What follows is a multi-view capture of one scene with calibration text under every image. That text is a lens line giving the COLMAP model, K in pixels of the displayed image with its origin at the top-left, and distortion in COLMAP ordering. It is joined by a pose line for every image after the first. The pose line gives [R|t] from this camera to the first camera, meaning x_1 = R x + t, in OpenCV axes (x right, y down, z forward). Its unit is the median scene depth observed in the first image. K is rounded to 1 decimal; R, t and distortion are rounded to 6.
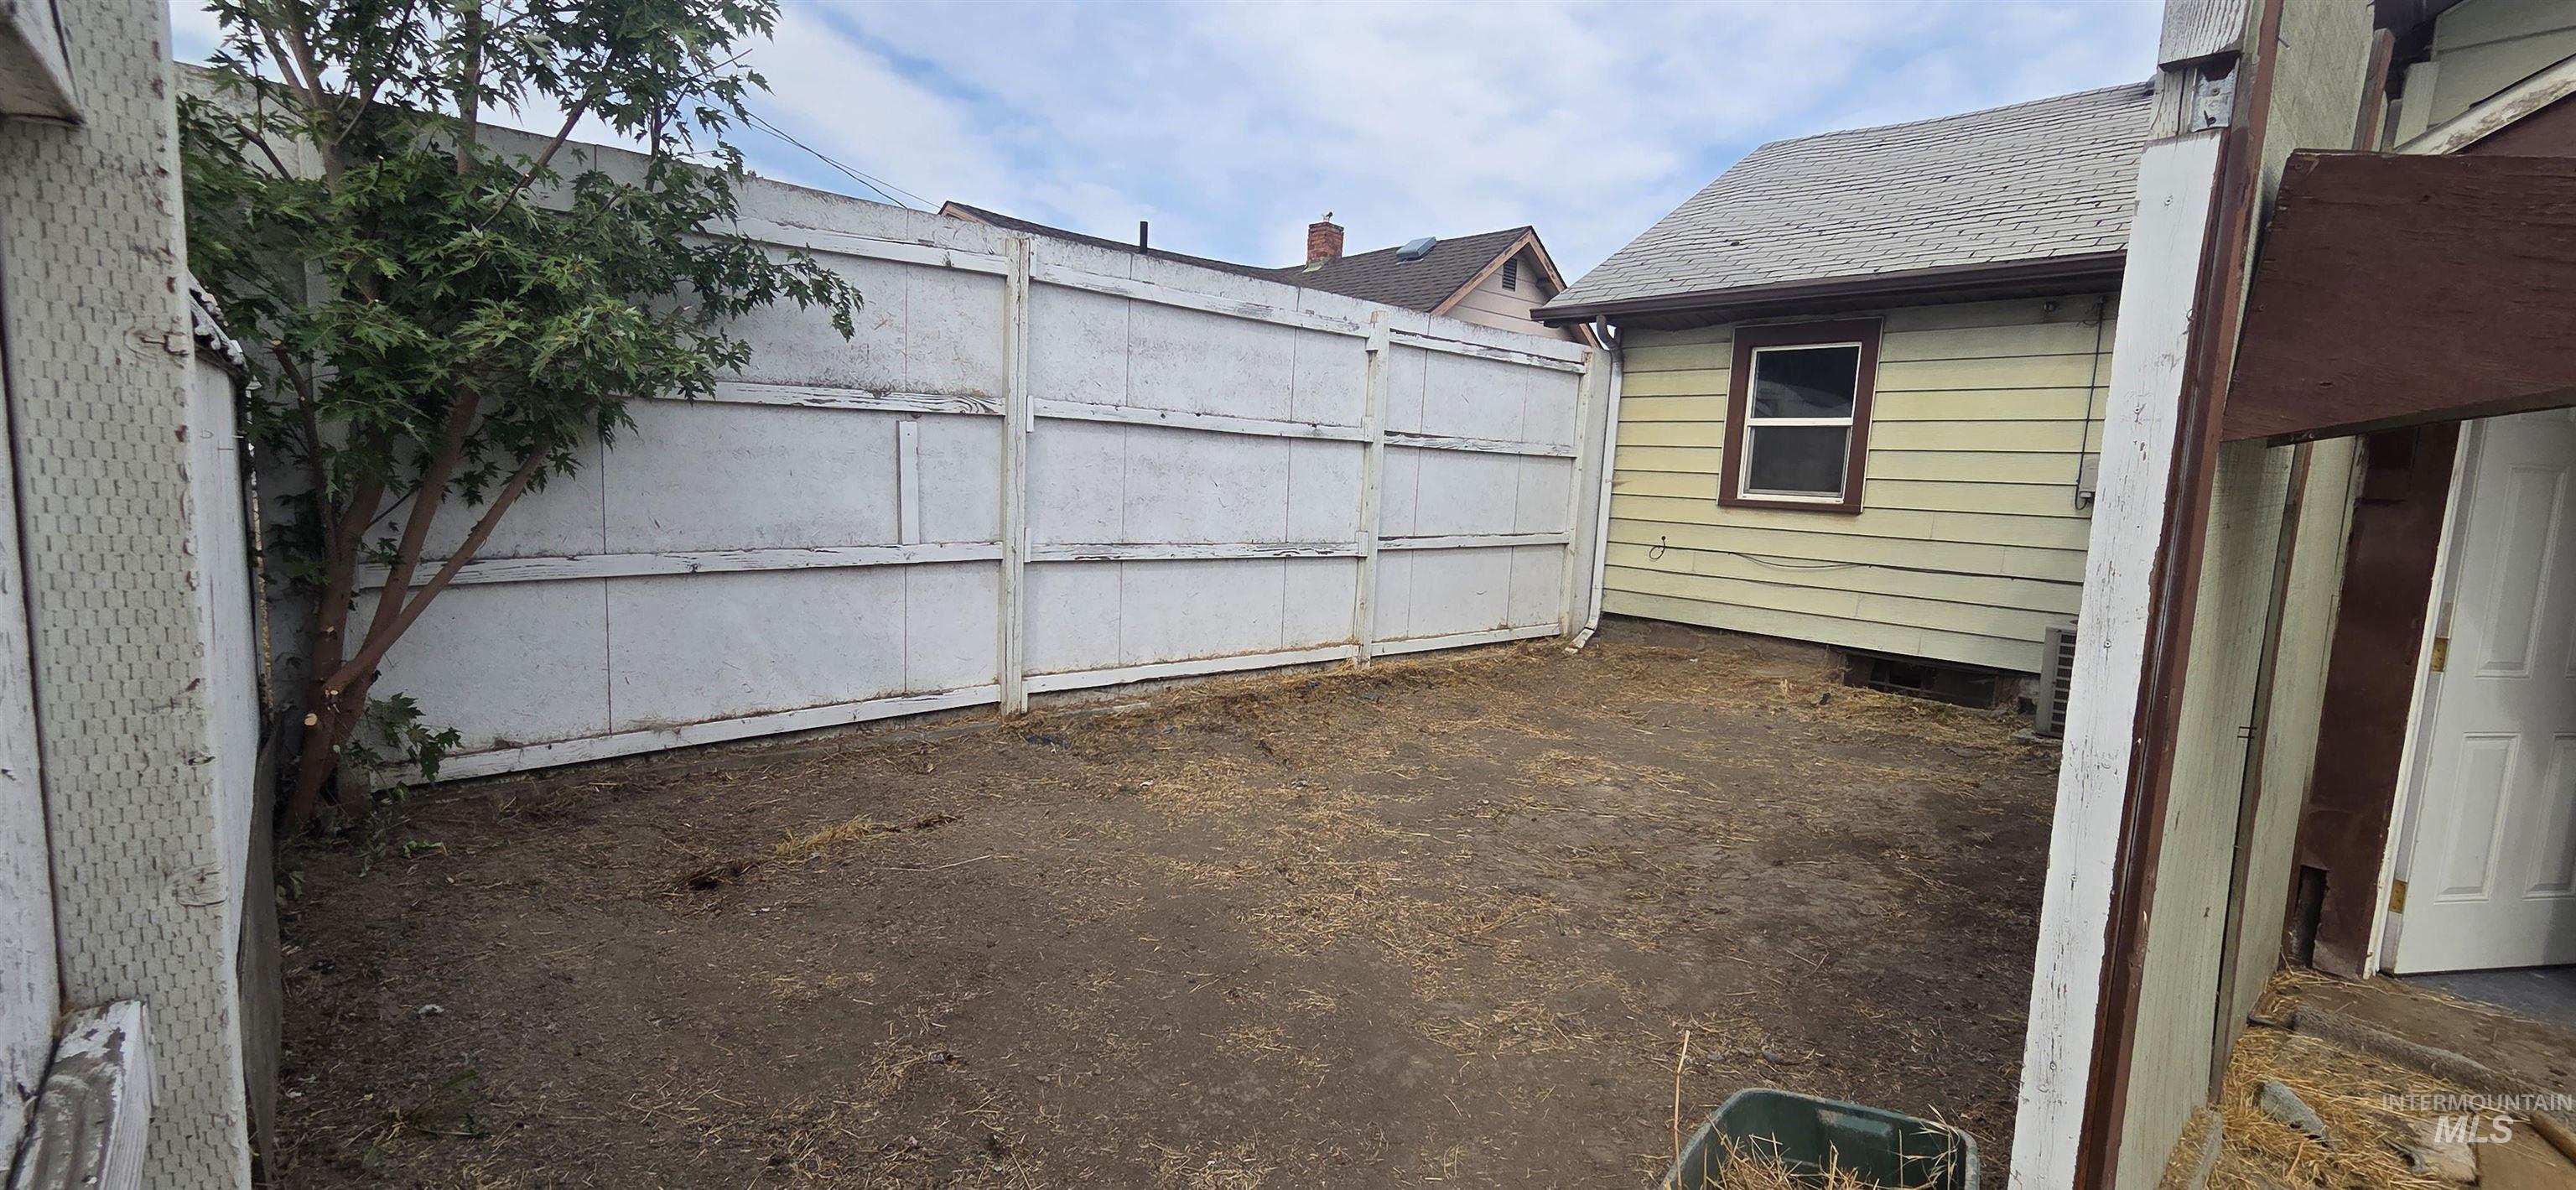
lens RADIAL K [[1056.7, 0, 1289.0], [0, 1056.7, 588.8], [0, 0, 1]] dist [-0.001385, -0.000088]
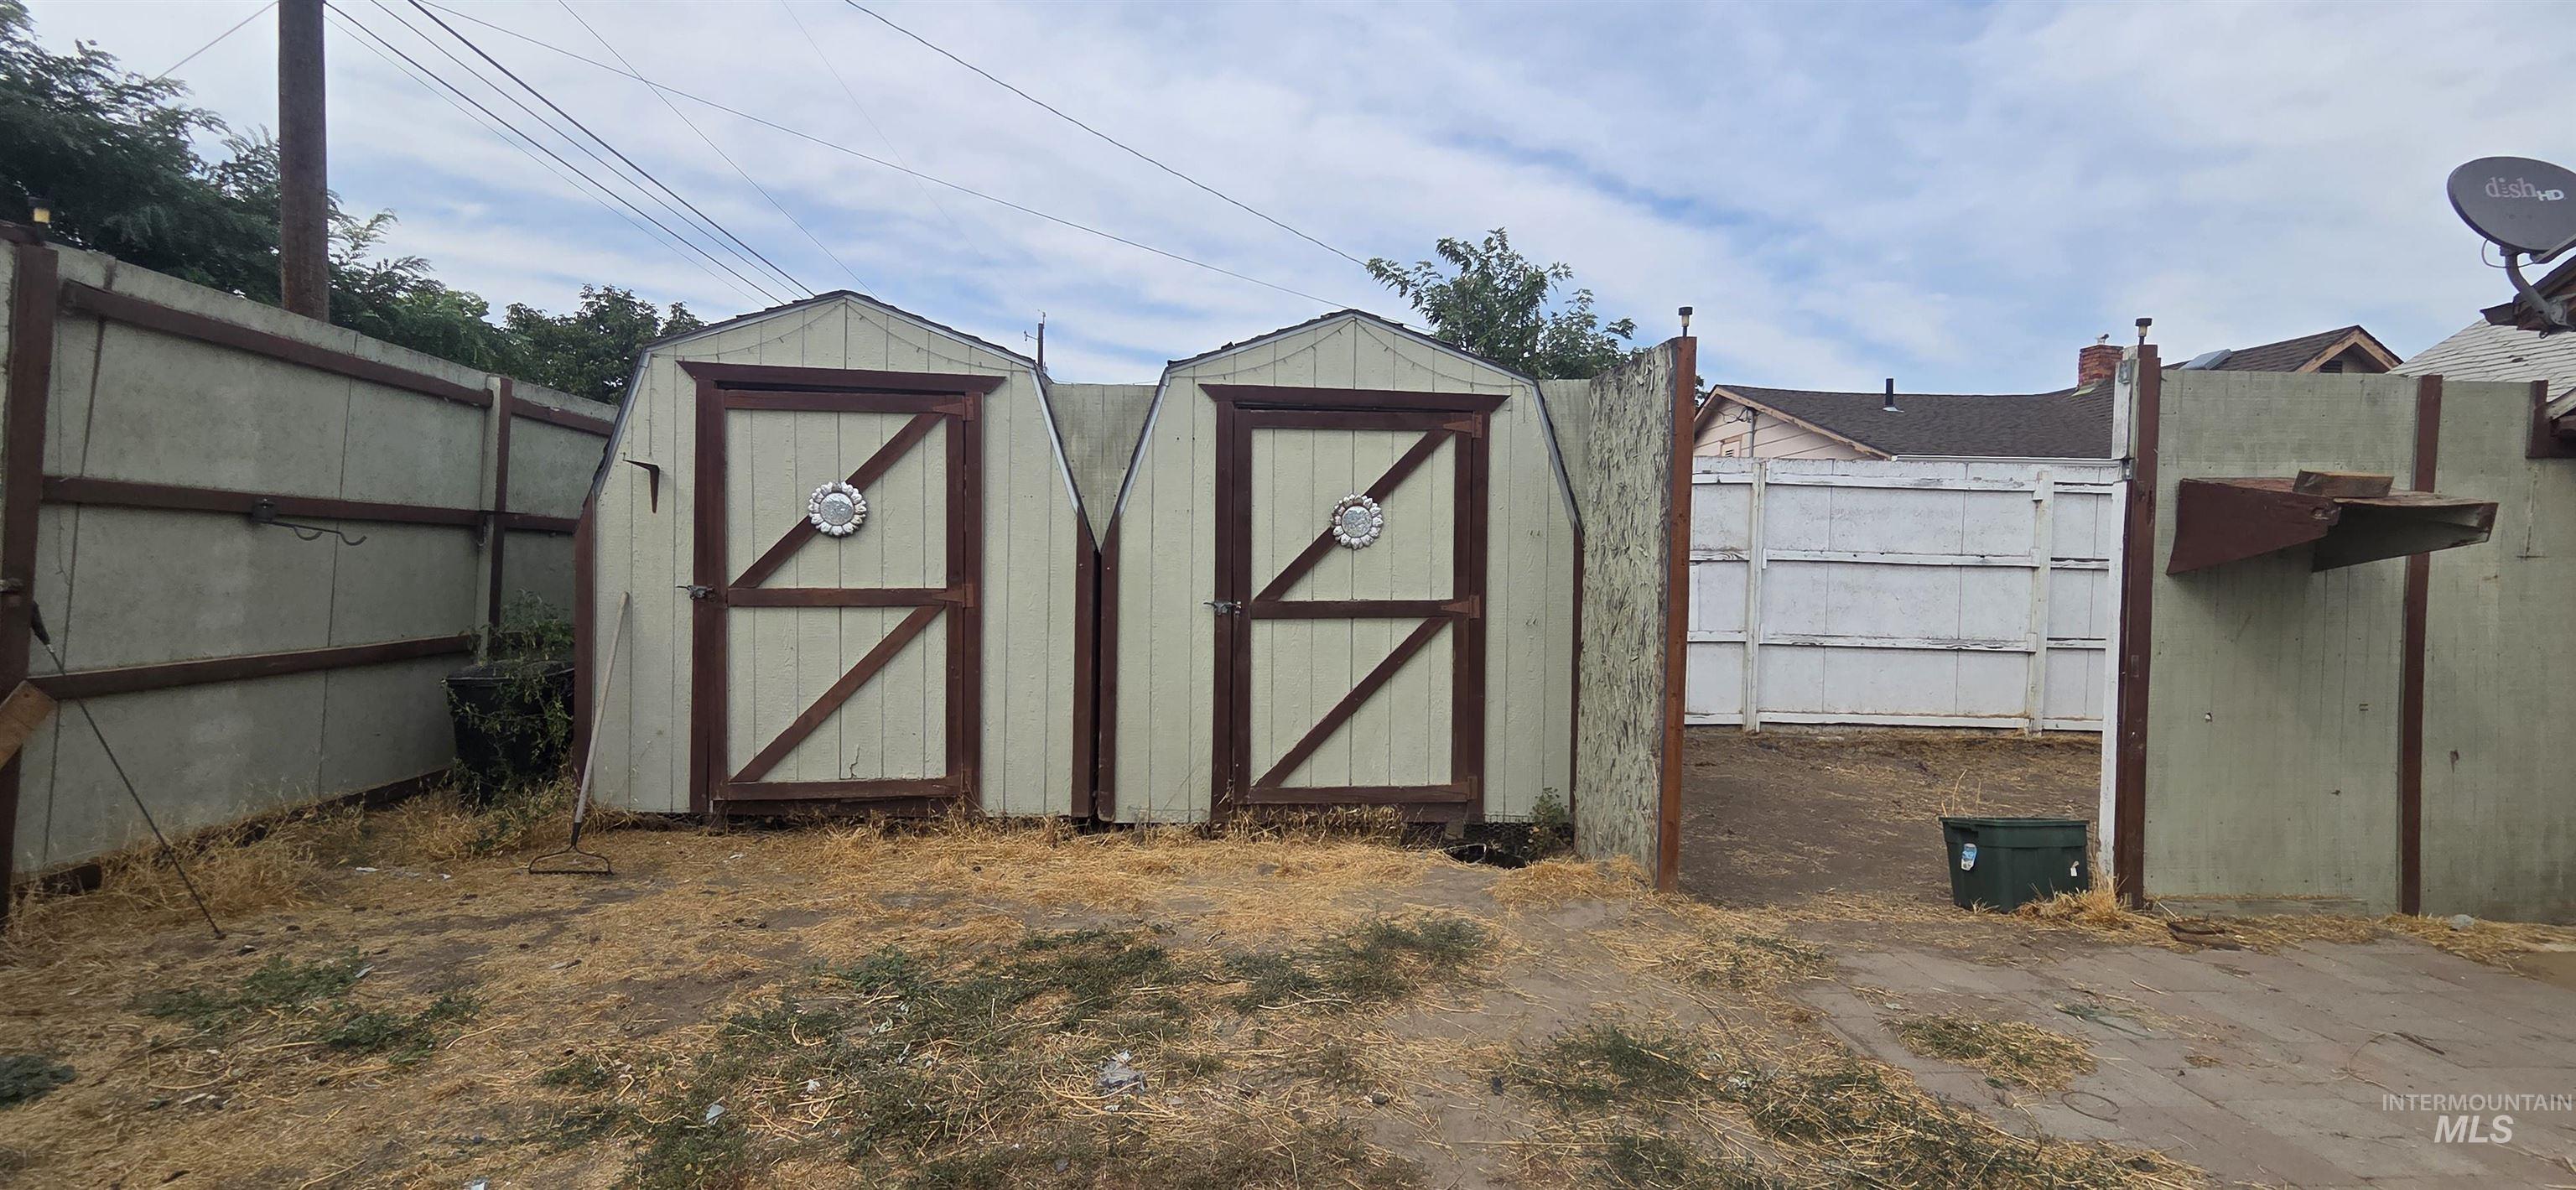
lens RADIAL K [[1056.7, 0, 1271.0], [0, 1056.7, 605.5], [0, 0, 1]] dist [-0.001385, -0.000088]
pose [[0.768051, -0.005157, -0.640368, 0.210652], [-0.060558, 0.994902, -0.080646, 0.087538], [0.637519, 0.100719, 0.763823, -0.723943]]
